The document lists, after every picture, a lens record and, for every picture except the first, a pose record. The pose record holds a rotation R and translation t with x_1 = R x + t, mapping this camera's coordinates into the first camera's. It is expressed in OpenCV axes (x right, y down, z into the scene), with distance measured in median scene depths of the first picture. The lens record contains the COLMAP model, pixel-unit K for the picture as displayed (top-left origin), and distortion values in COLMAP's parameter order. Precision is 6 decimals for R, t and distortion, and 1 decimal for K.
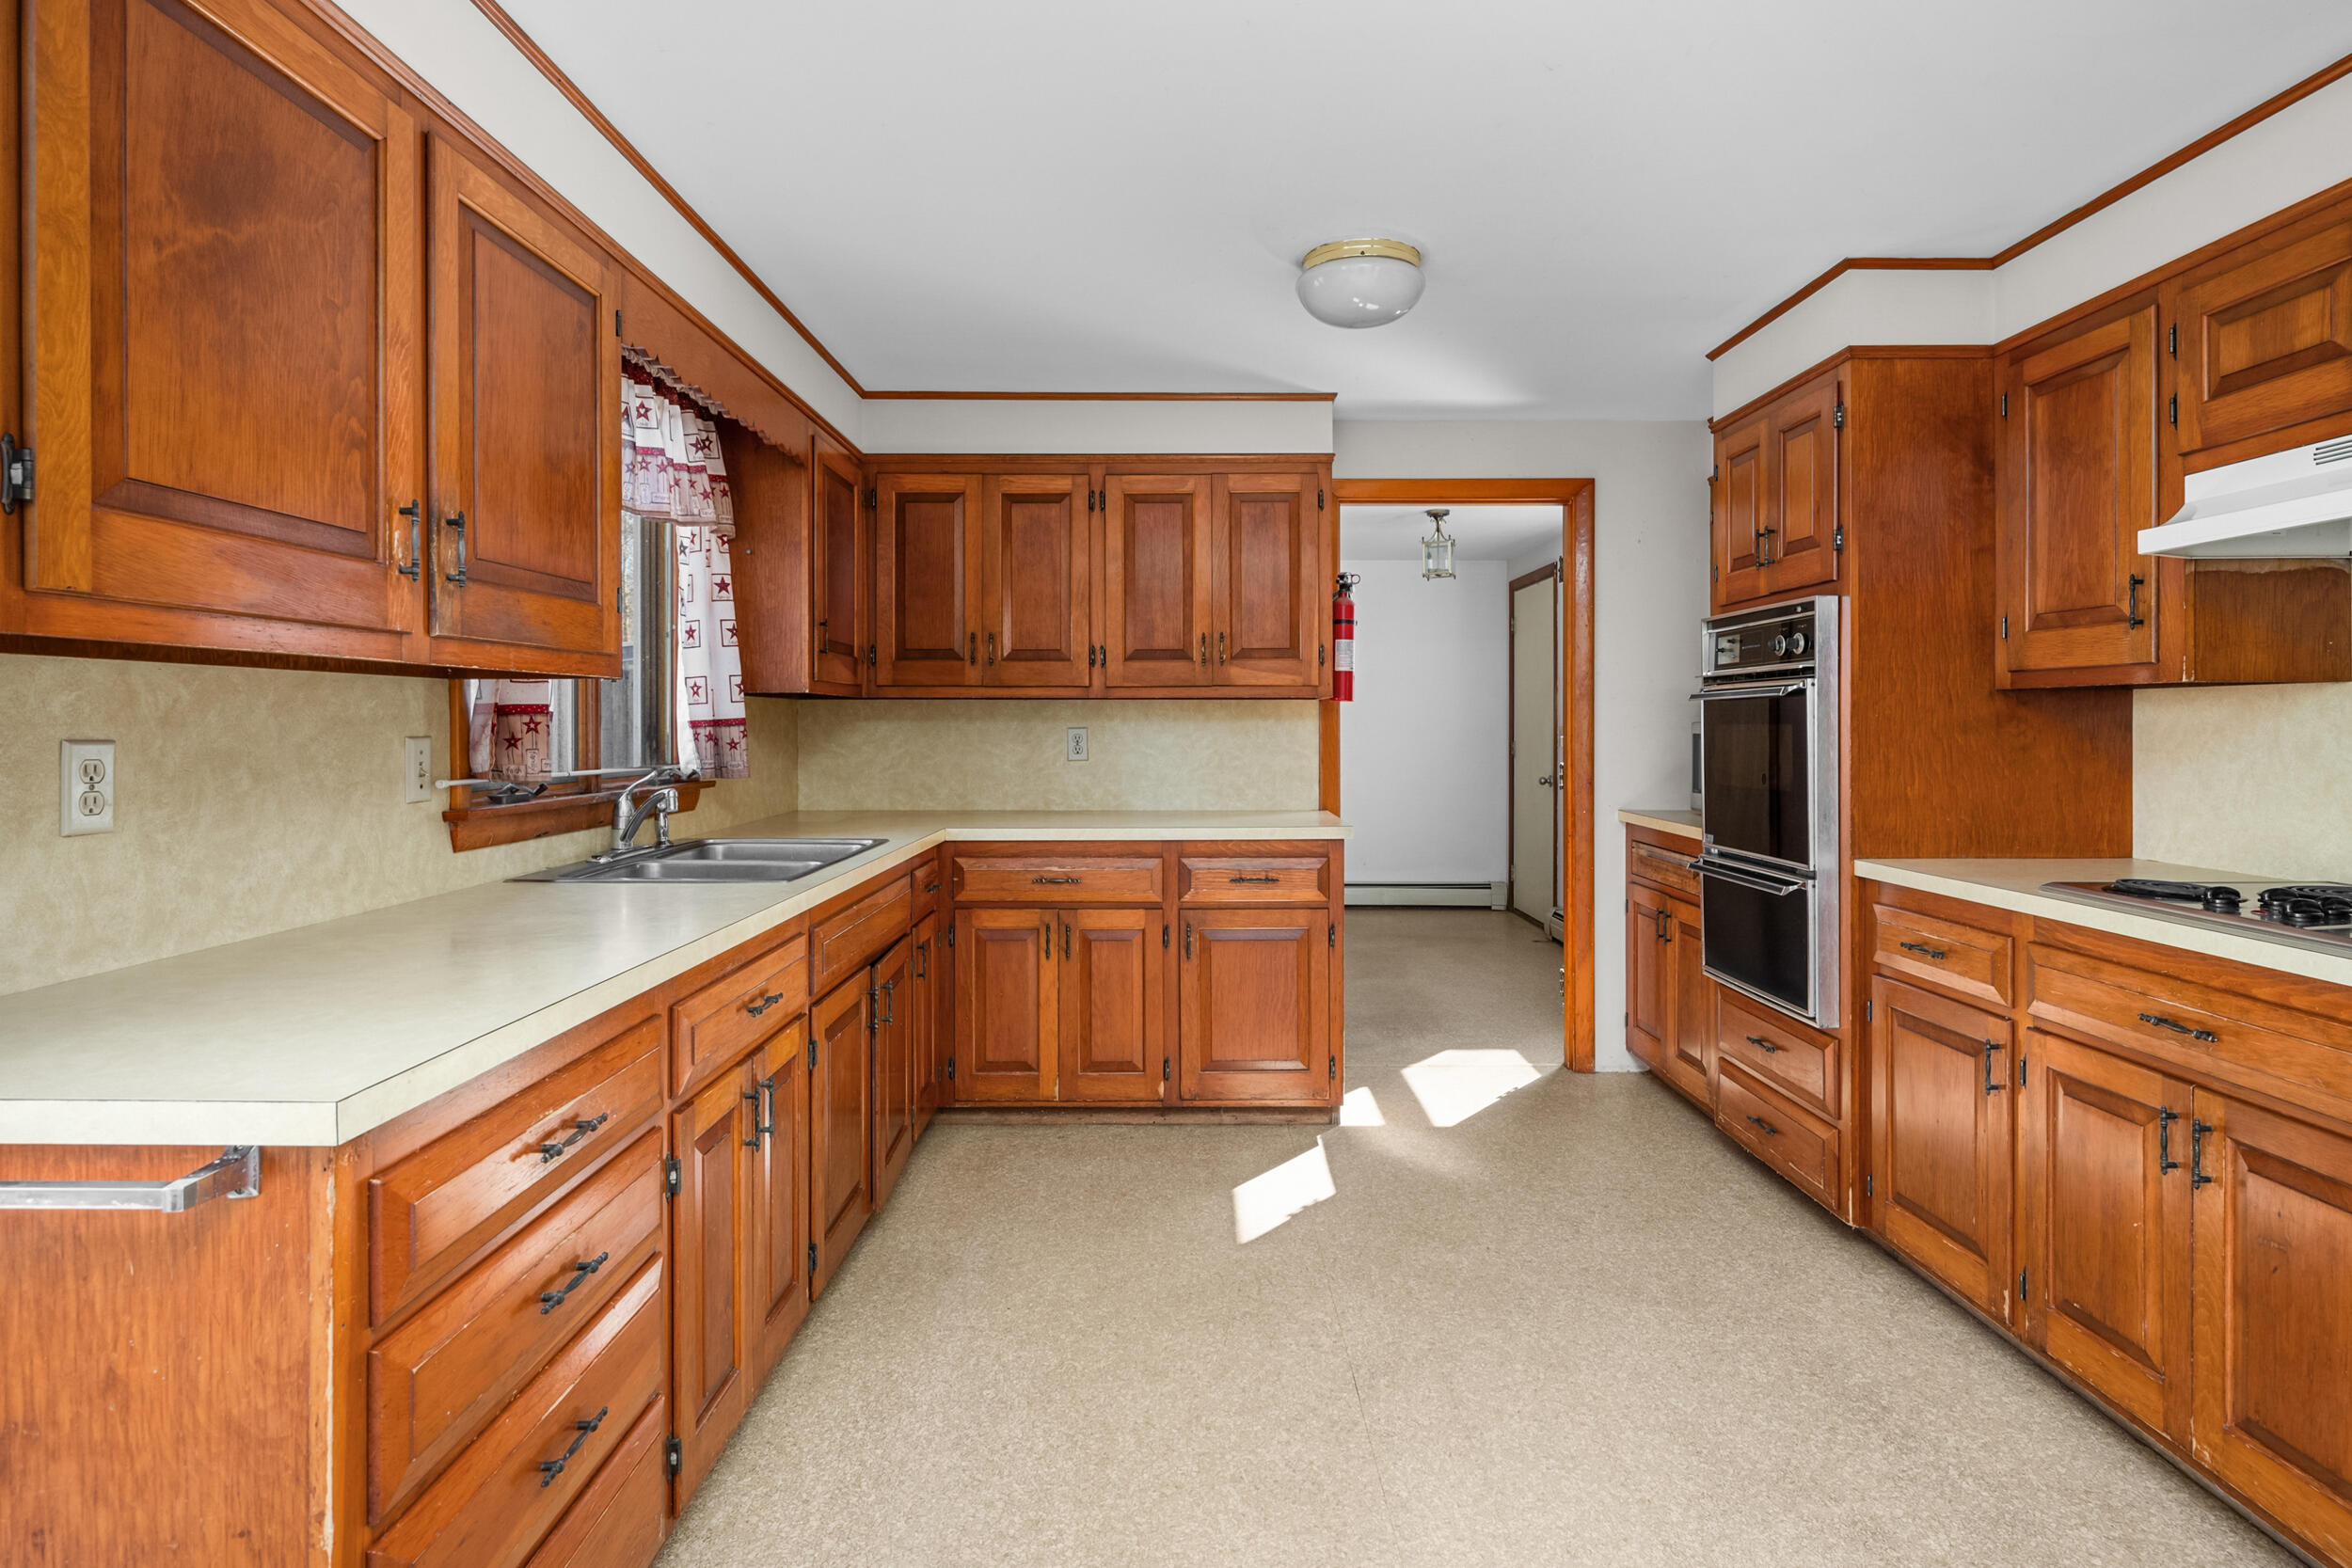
lens RADIAL K [[1191.3, 0, 1180.8], [0, 1191.3, 723.2], [0, 0, 1]] dist [-0.000112, 0.000158]
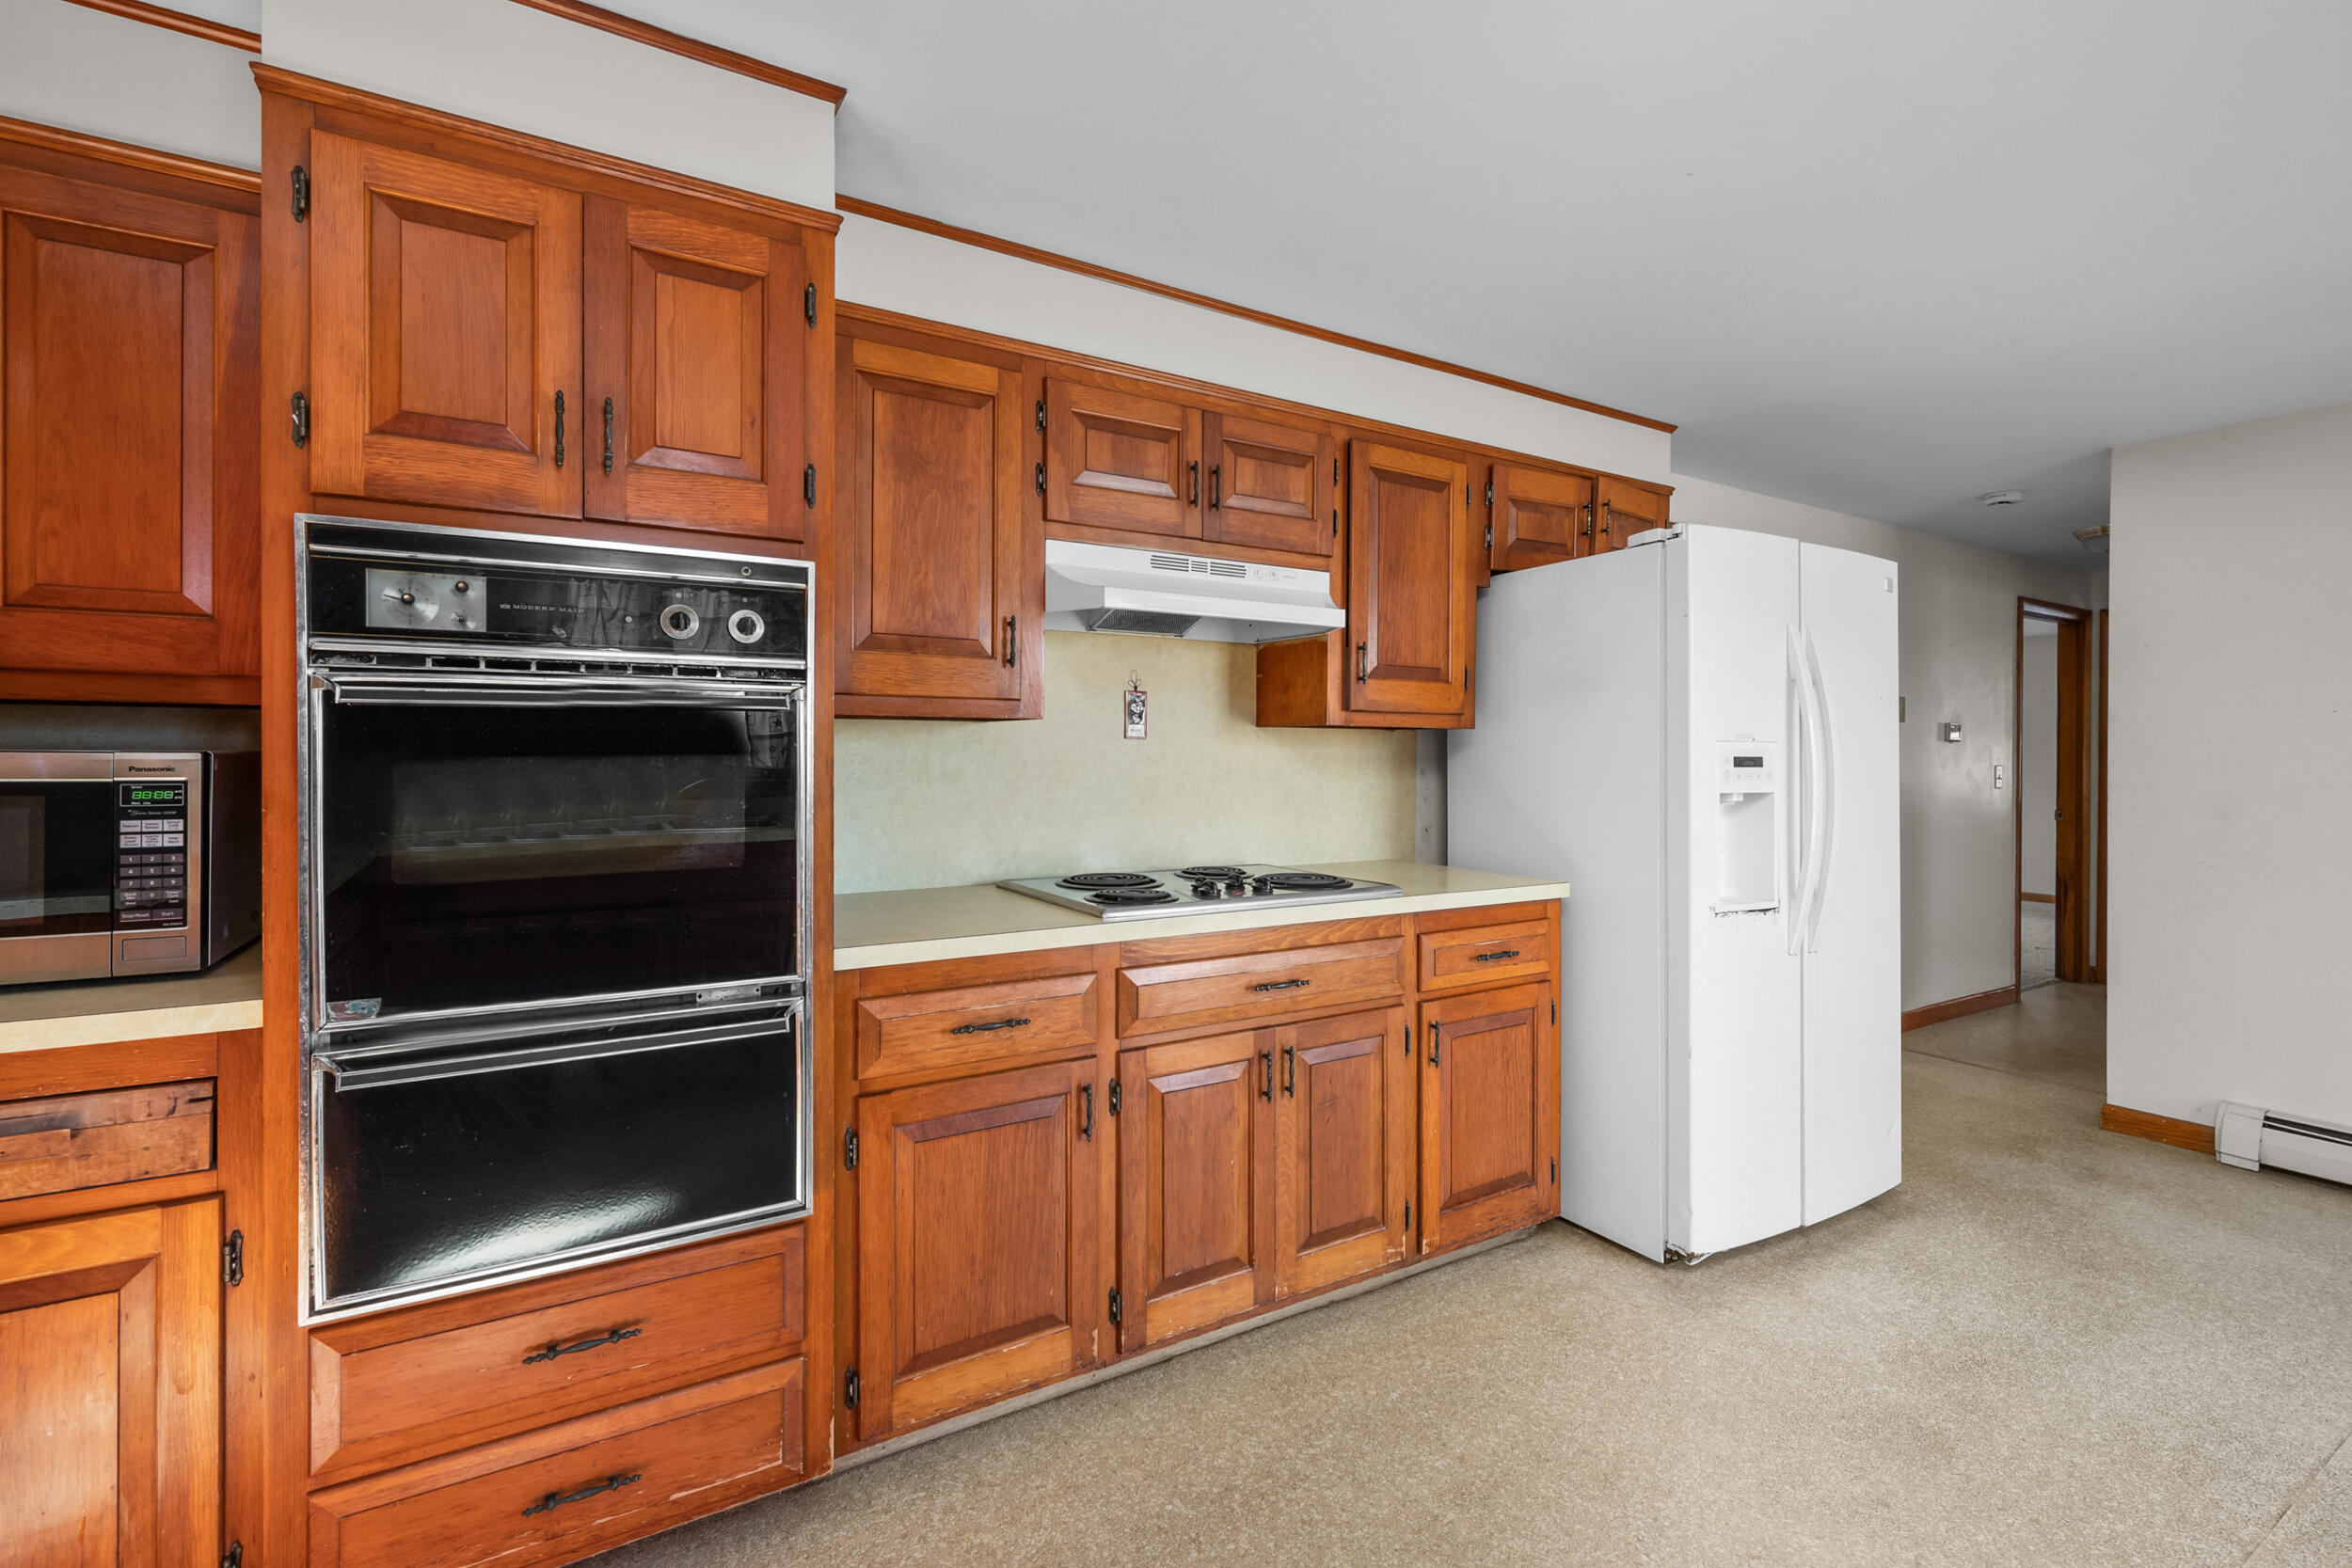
lens RADIAL K [[1060.3, 0, 1189.9], [0, 1060.3, 752.5], [0, 0, 1]] dist [0.000485, 0.000518]
pose [[-0.524509, 0.000549, 0.851405, -0.076486], [-0.003034, 0.999992, -0.002514, -0.000164], [-0.851399, -0.003901, -0.524504, 1.109424]]
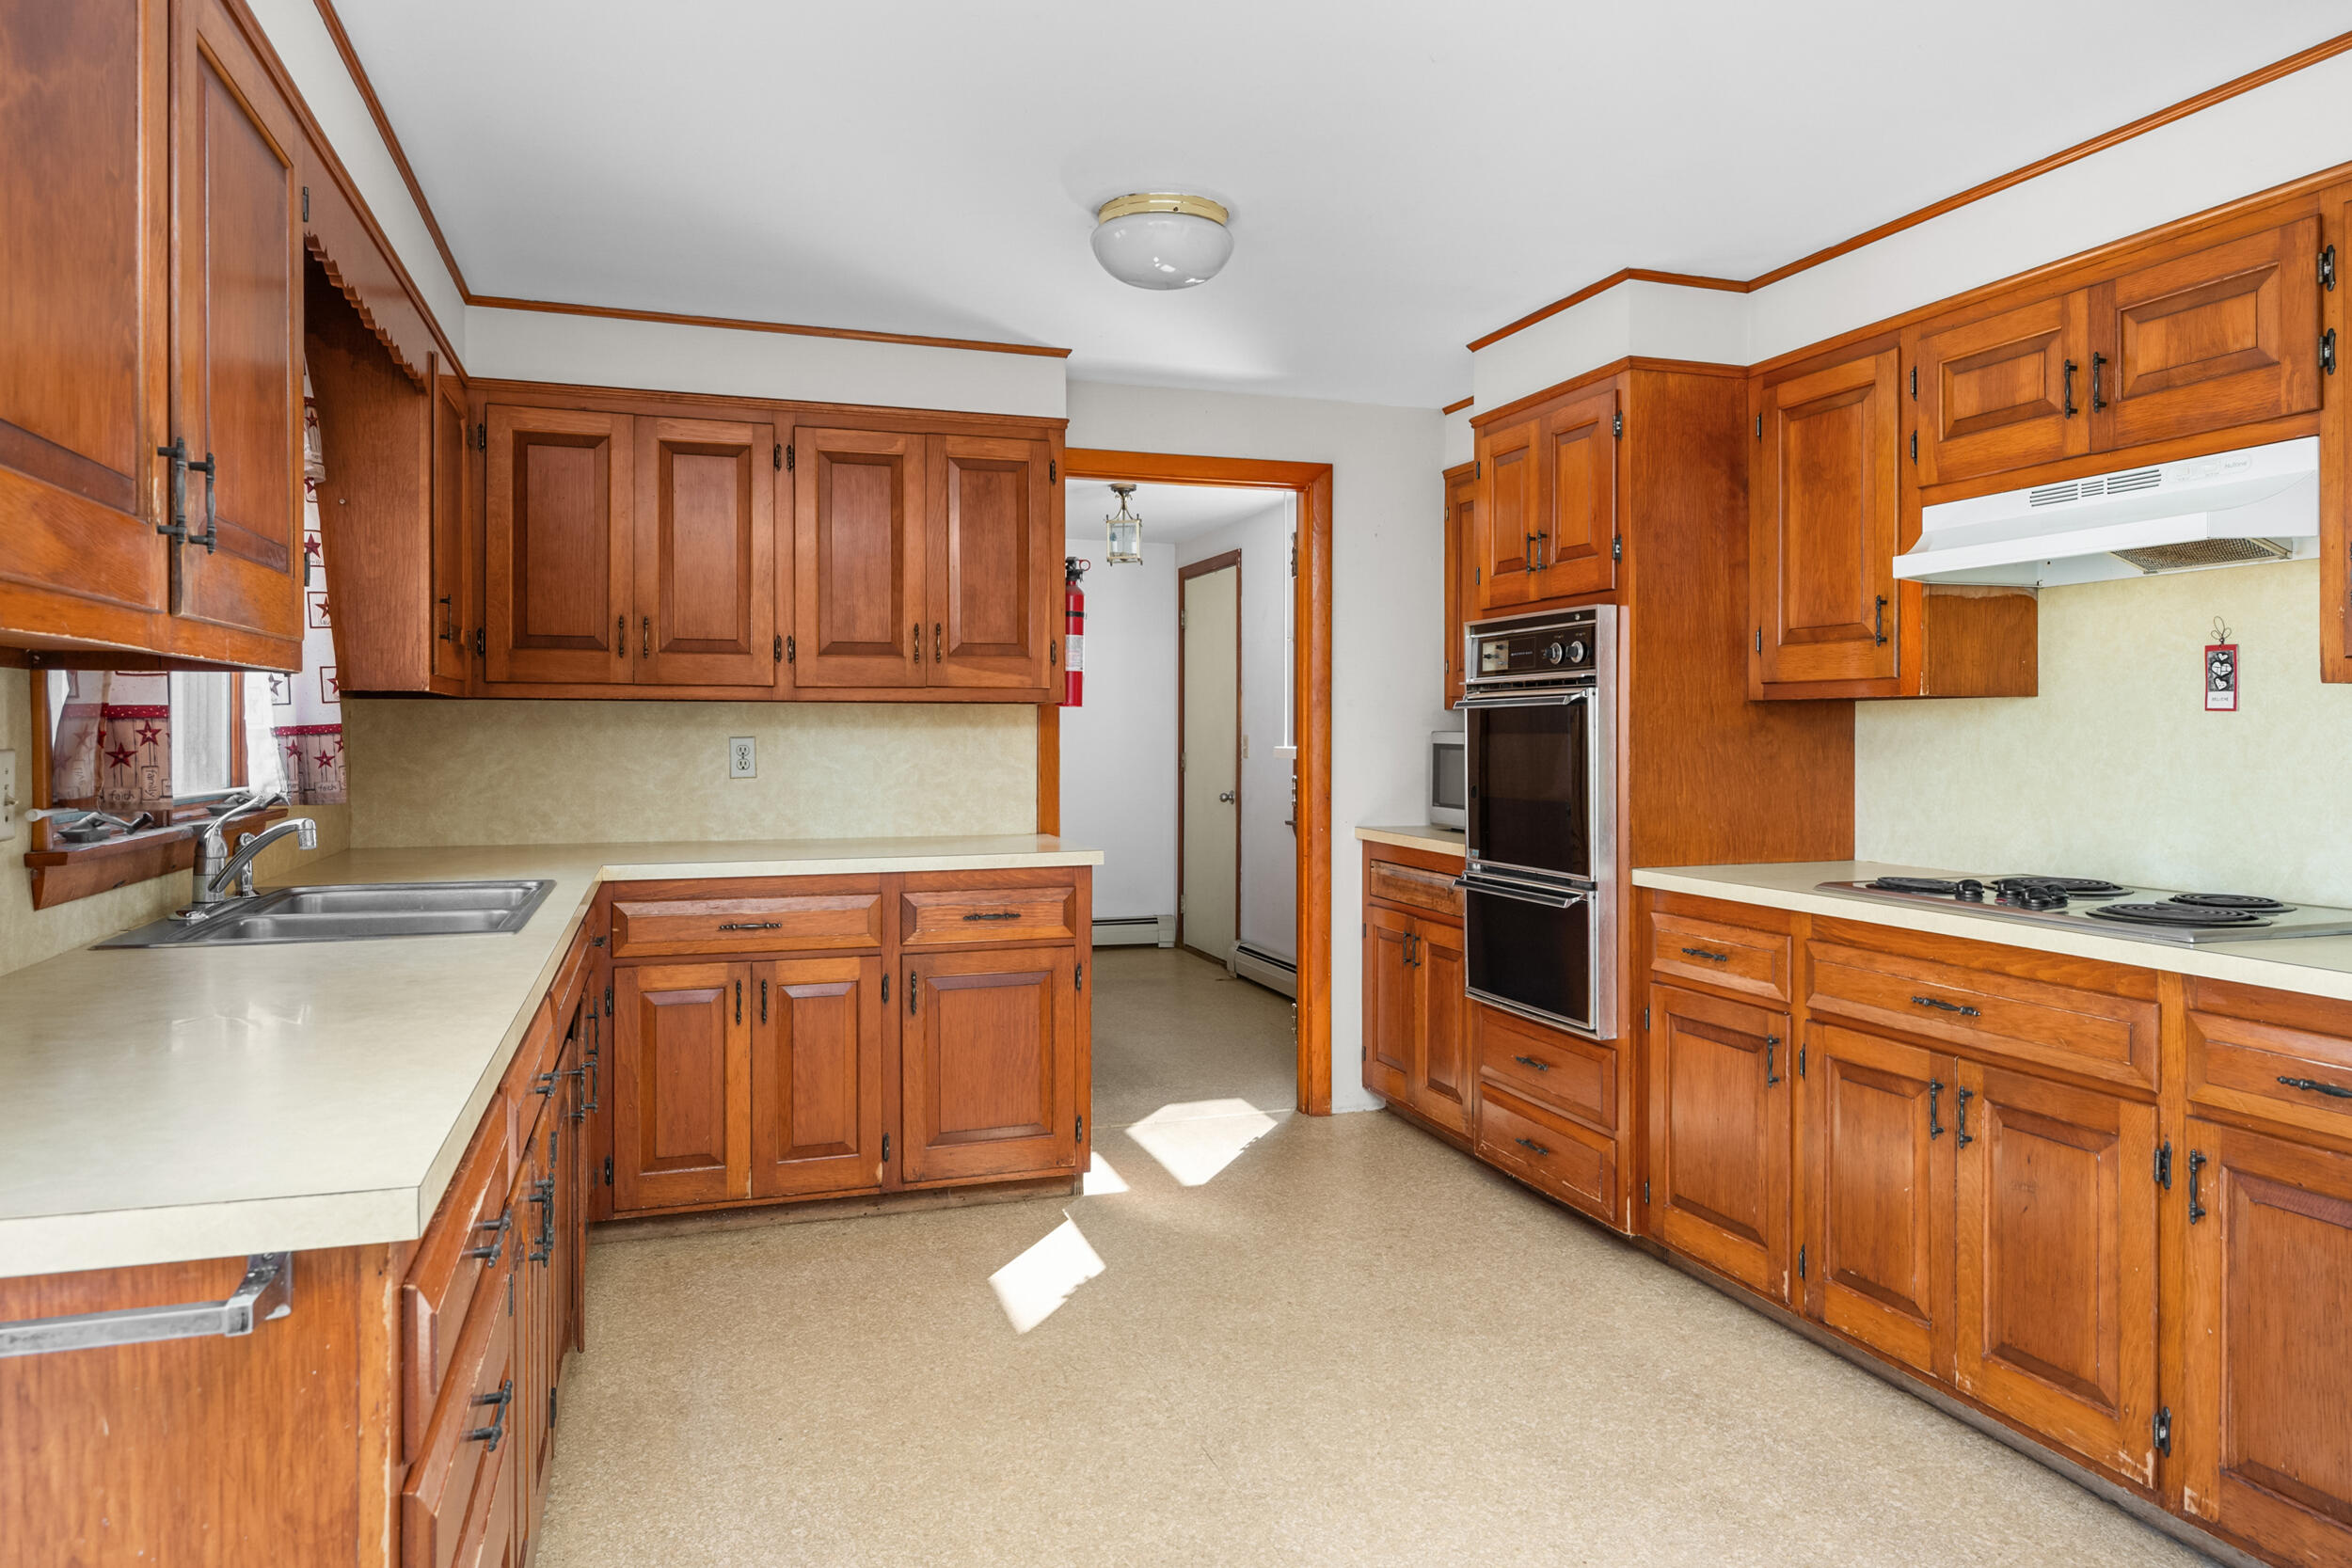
lens RADIAL K [[1477.8, 0, 1175.0], [0, 1477.8, 734.1], [0, 0, 1]] dist [-0.002724, 0.001421]
pose [[0.947634, 0.000961, 0.319356, -0.188558], [-0.001590, 0.999997, 0.001707, -0.000415], [-0.319353, -0.002125, 0.947633, -0.052044]]
